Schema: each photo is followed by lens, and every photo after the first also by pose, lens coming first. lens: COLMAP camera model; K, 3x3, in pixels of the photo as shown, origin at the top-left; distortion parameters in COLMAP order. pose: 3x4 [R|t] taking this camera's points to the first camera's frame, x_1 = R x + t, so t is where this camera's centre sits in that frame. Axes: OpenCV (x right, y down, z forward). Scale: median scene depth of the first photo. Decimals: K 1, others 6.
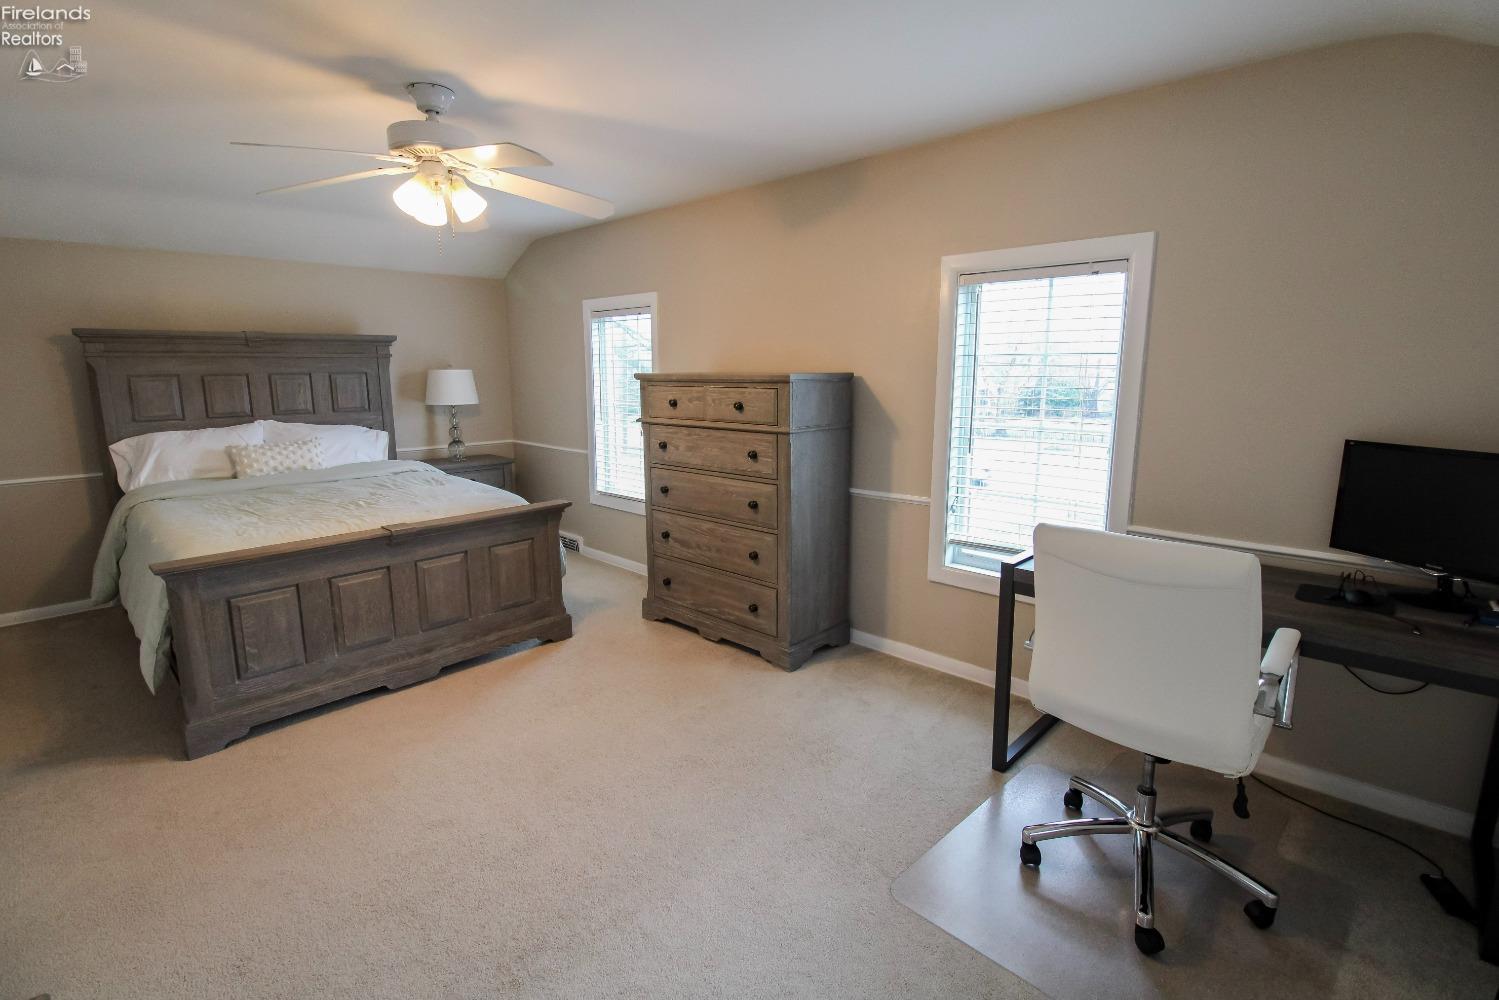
lens RADIAL K [[691.8, 0, 750.1], [0, 691.8, 496.5], [0, 0, 1]] dist [-0.008910, -0.006786]
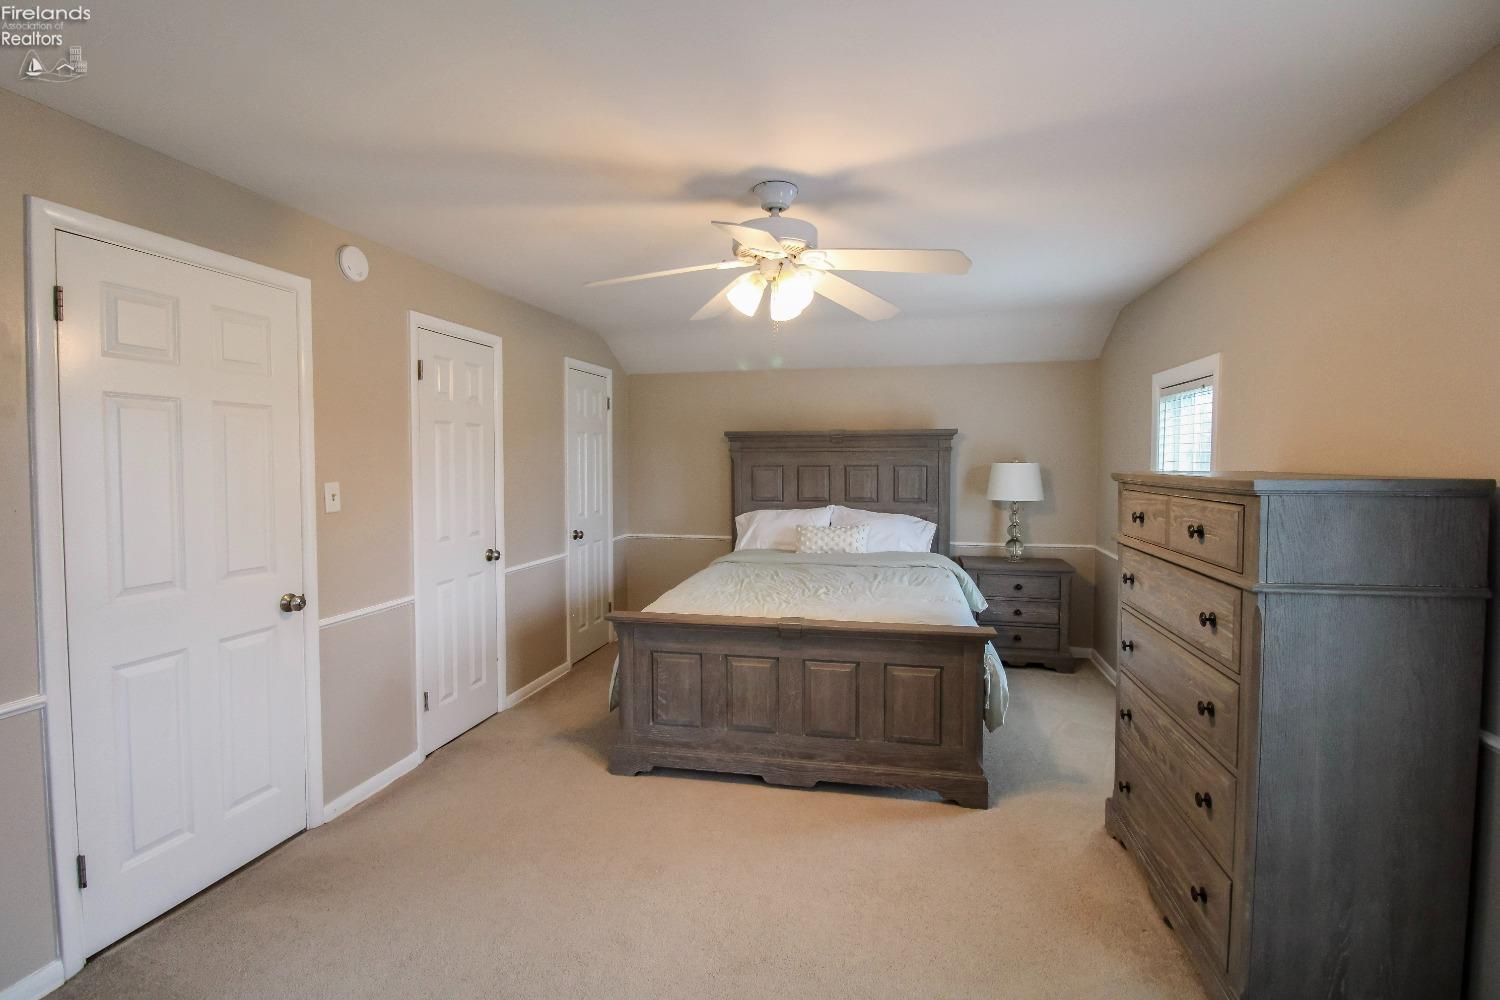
lens RADIAL K [[692.2, 0, 750.5], [0, 692.2, 493.1], [0, 0, 1]] dist [-0.008910, -0.006786]
pose [[0.522620, 0.042380, -0.851511, 0.250369], [-0.154944, 0.986853, -0.045982, -0.068983], [0.838368, 0.155968, 0.522316, 0.336033]]
